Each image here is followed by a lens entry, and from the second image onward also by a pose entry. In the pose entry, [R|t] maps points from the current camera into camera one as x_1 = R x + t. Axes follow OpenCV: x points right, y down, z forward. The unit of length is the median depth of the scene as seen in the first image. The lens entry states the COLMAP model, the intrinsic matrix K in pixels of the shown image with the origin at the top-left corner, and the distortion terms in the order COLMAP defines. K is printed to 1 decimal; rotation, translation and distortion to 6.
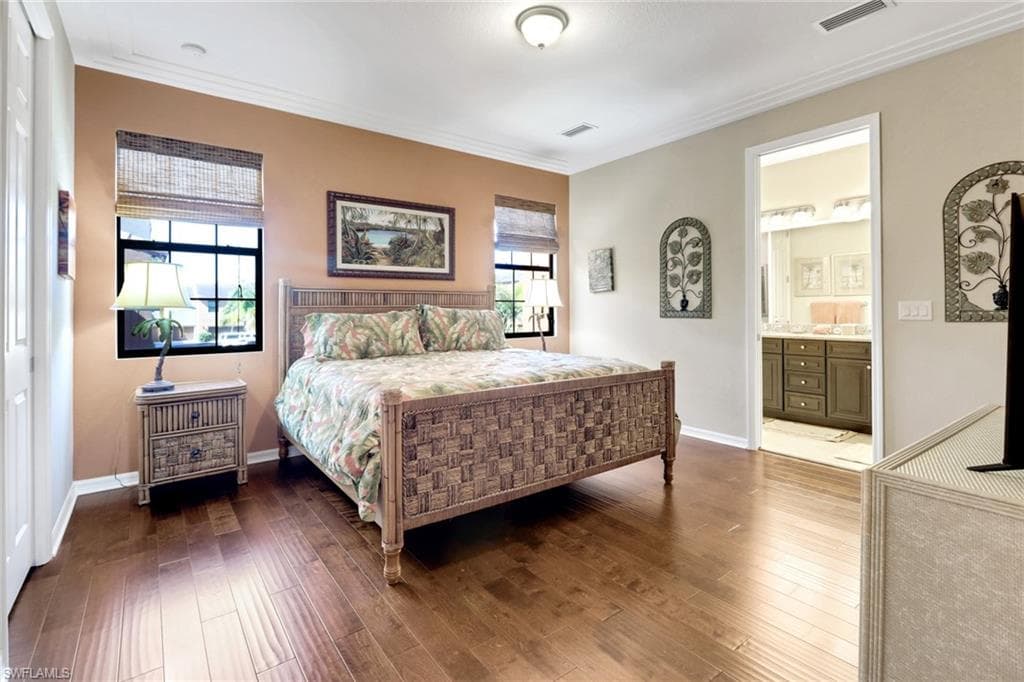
lens RADIAL K [[485.3, 0, 504.9], [0, 485.3, 308.9], [0, 0, 1]] dist [0.000243, 0.000116]
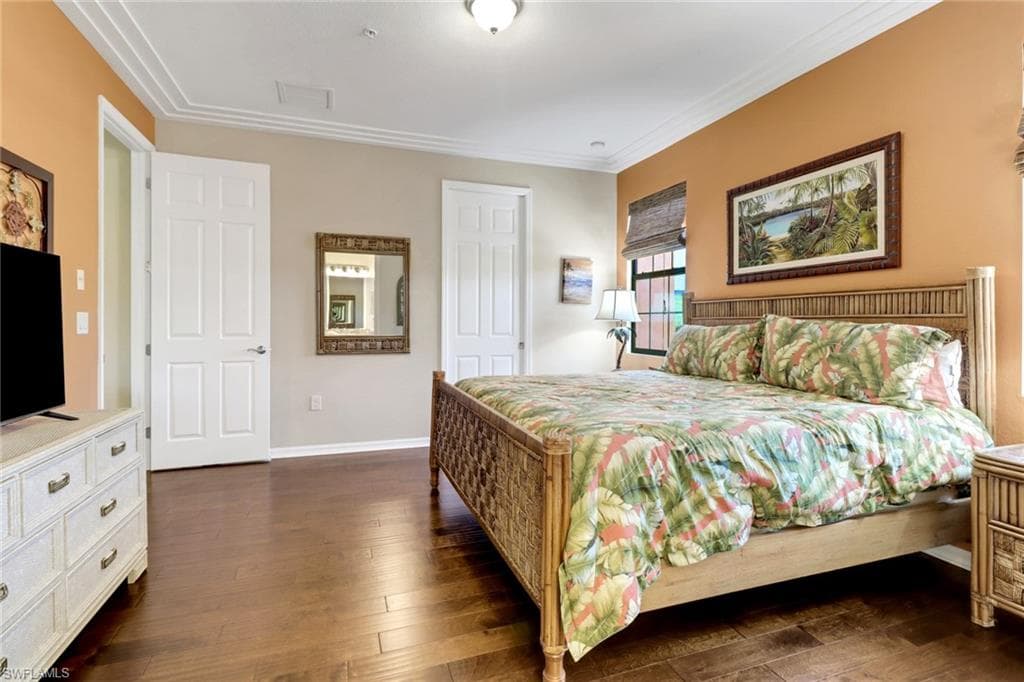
lens RADIAL K [[485.3, 0, 518.7], [0, 485.3, 320.5], [0, 0, 1]] dist [0.000243, 0.000116]
pose [[-0.283254, 0.000992, -0.959045, 0.584331], [-0.000628, 0.999999, 0.001220, -0.000742], [0.959045, 0.000948, -0.283253, 0.830969]]
